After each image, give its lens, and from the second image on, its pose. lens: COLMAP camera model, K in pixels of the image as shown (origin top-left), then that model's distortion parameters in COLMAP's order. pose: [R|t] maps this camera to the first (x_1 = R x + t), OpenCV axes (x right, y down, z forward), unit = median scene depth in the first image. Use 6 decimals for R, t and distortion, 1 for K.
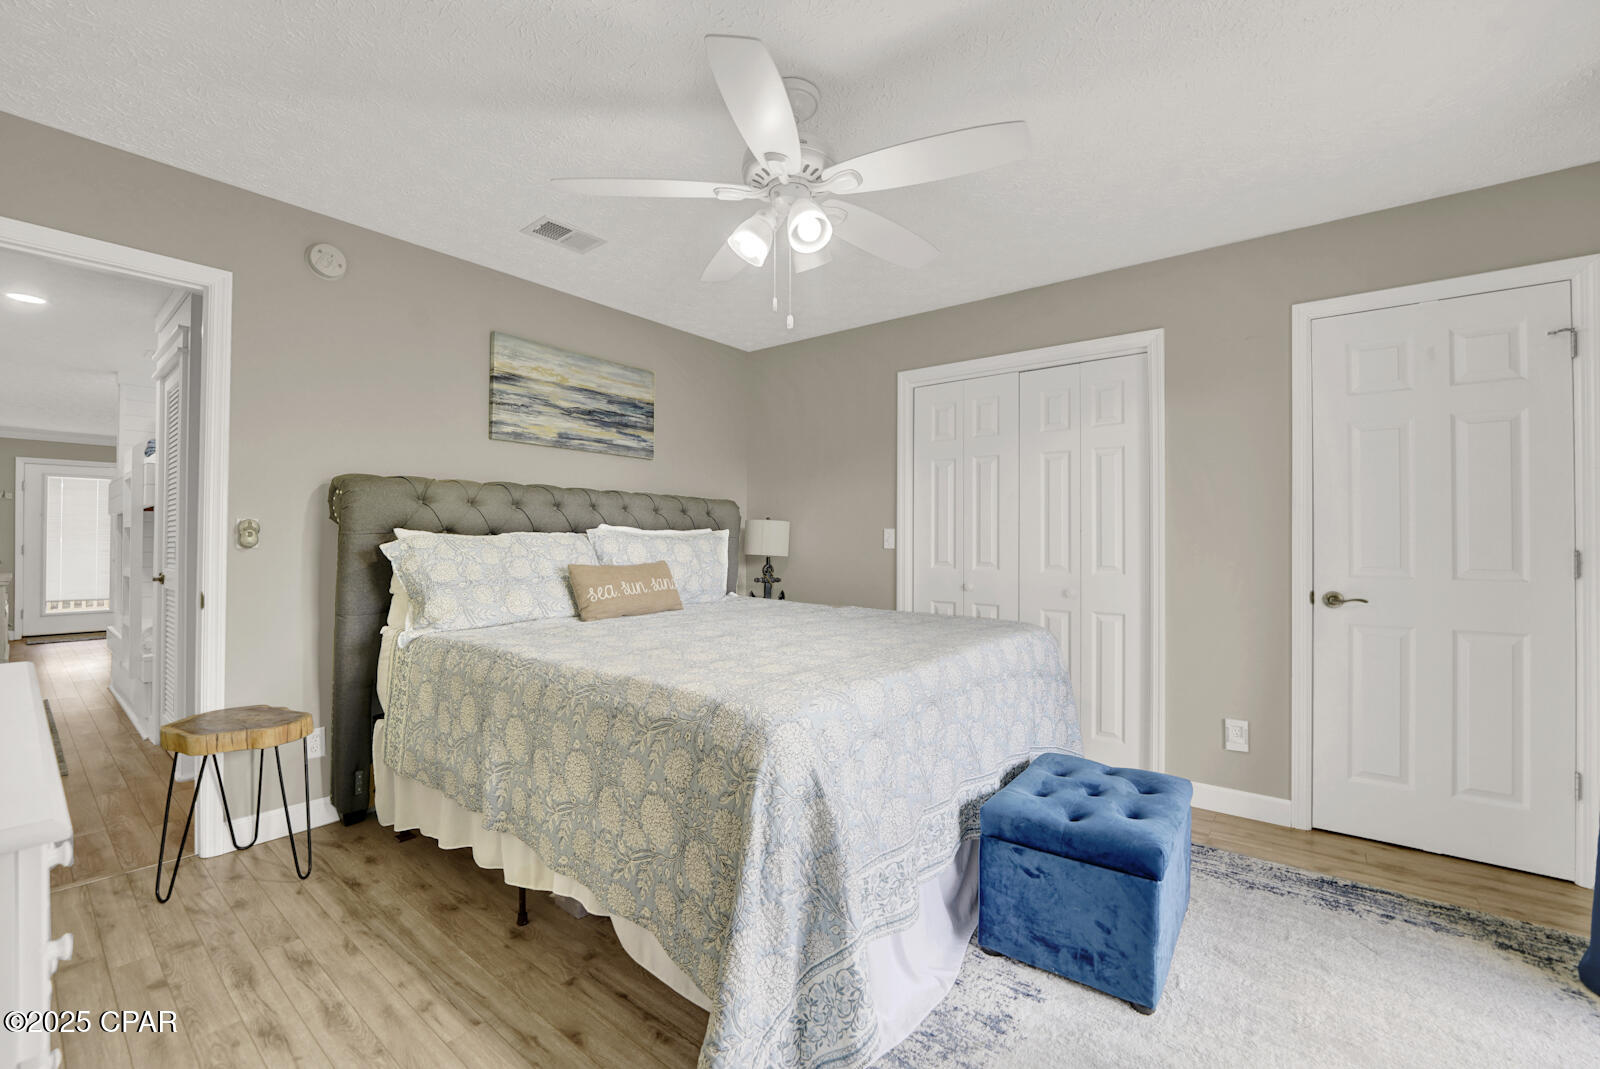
lens RADIAL K [[660.4, 0, 792.3], [0, 660.4, 530.6], [0, 0, 1]] dist [-0.003274, -0.000361]
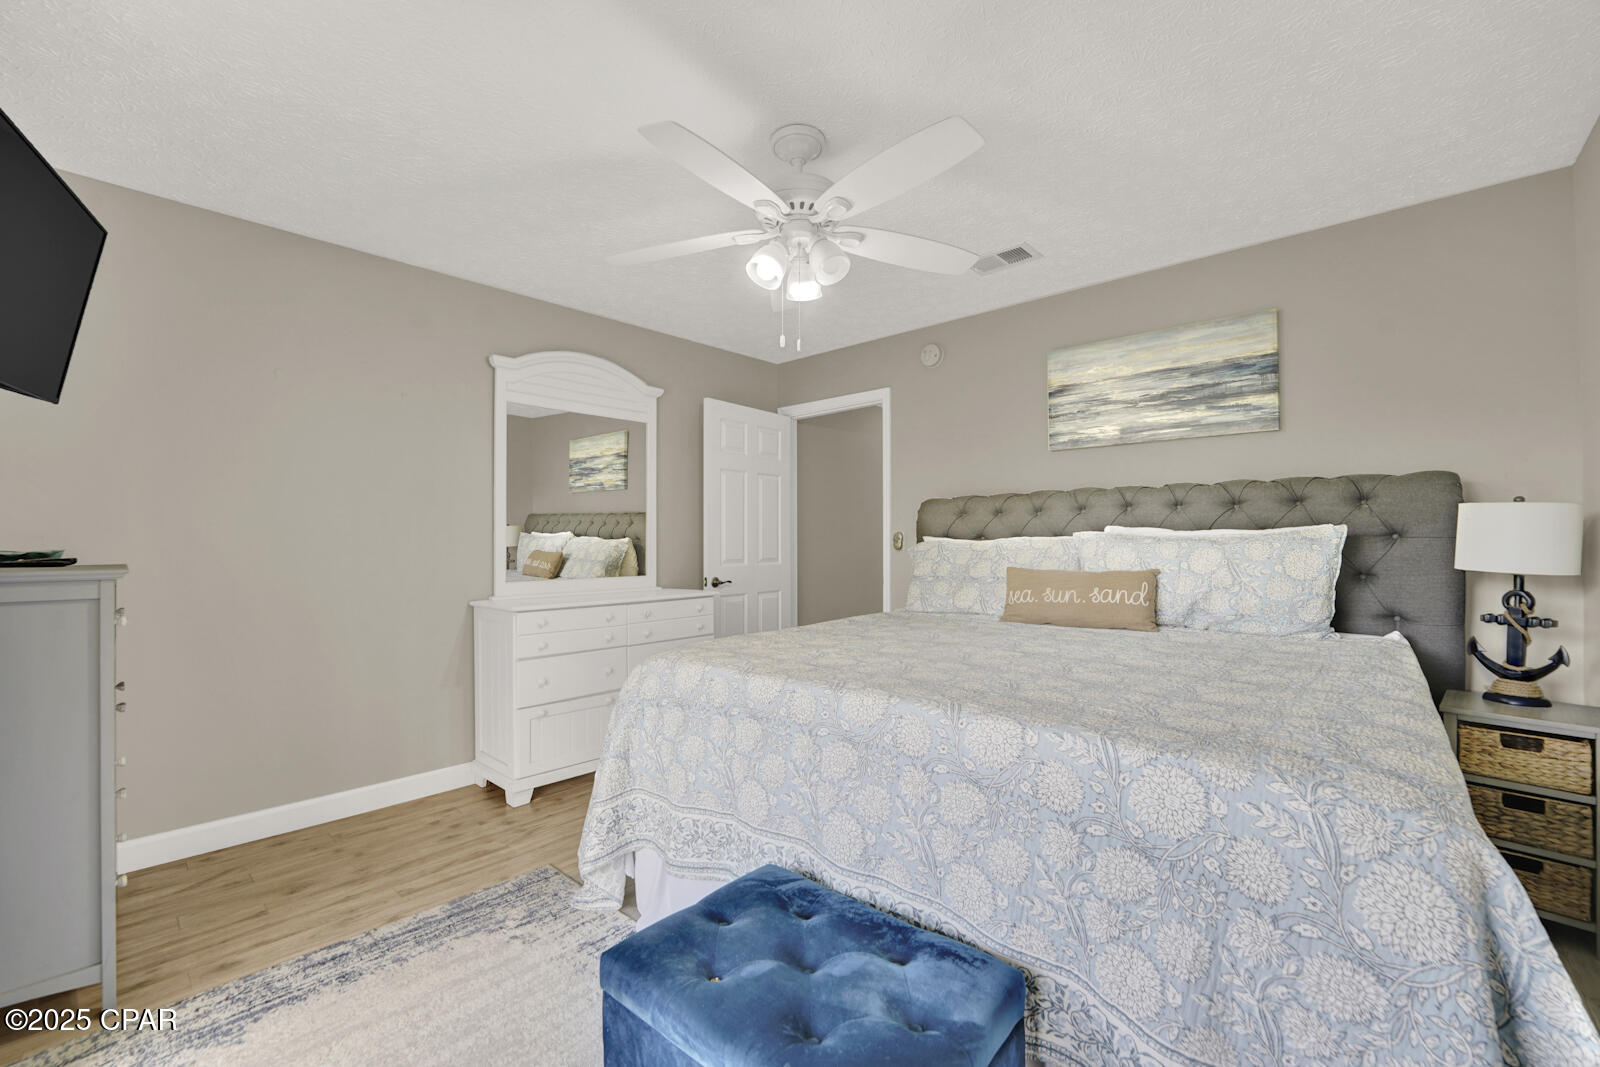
lens RADIAL K [[659.2, 0, 784.7], [0, 659.2, 535.1], [0, 0, 1]] dist [-0.027329, 0.003076]
pose [[-0.066265, -0.014046, -0.997703, 0.586061], [0.018417, 0.999713, -0.015298, 0.007782], [0.997632, -0.019388, -0.065987, 0.566101]]
